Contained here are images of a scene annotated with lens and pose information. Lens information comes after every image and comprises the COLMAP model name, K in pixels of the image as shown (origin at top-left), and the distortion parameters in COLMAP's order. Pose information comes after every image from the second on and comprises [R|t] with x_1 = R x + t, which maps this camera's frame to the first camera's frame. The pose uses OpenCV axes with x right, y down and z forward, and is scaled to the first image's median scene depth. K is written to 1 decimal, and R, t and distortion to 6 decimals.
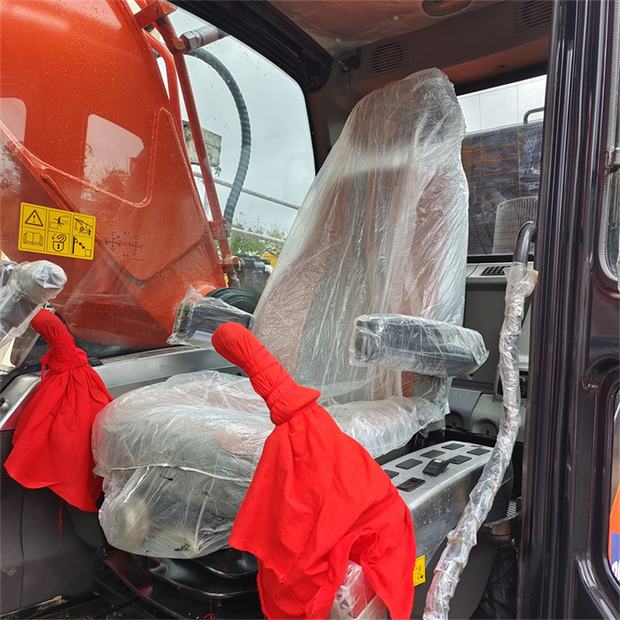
lens RADIAL K [[560.8, 0, 315.9], [0, 560.8, 310.5], [0, 0, 1]] dist [0.029866, 0.002315]
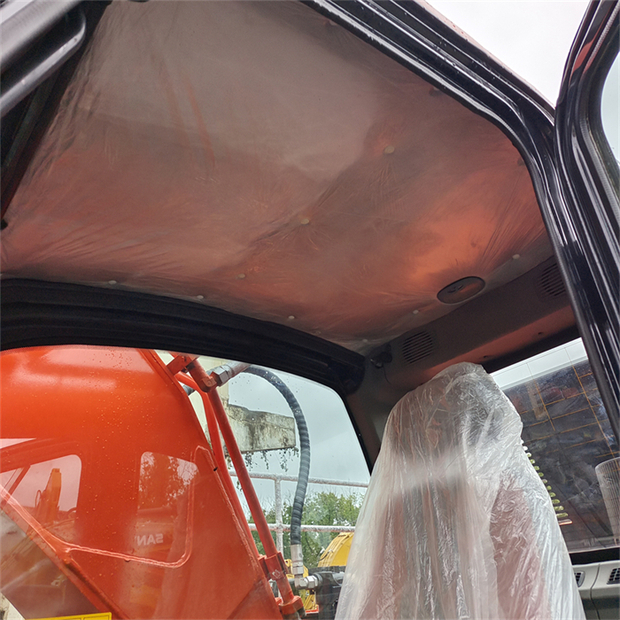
lens RADIAL K [[560.8, 0, 315.9], [0, 560.8, 310.5], [0, 0, 1]] dist [0.029866, 0.002315]
pose [[0.970801, -0.220872, -0.093605, 0.087820], [0.157102, 0.880259, -0.447731, -0.145189], [0.181288, 0.419952, 0.889255, 0.126748]]
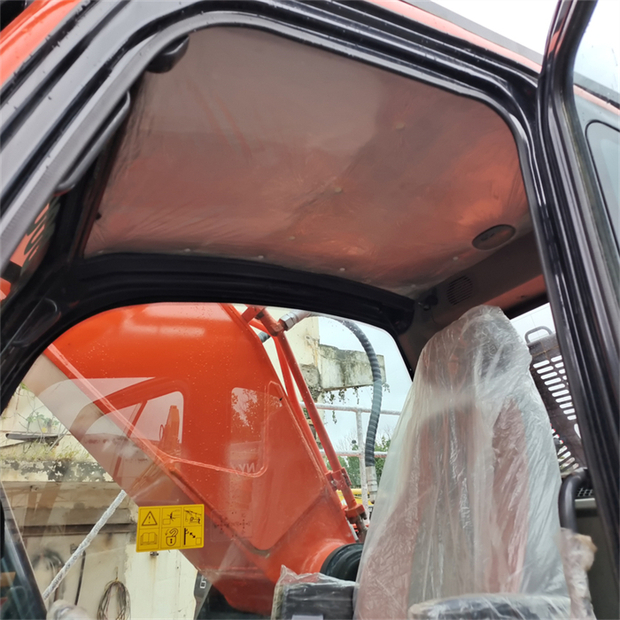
lens RADIAL K [[556.0, 0, 316.1], [0, 556.0, 311.8], [0, 0, 1]] dist [0.025711, 0.016179]
pose [[0.929247, -0.244656, -0.276844, 0.222873], [0.130668, 0.918529, -0.373136, -0.080829], [0.345579, 0.310561, 0.885509, -0.009441]]
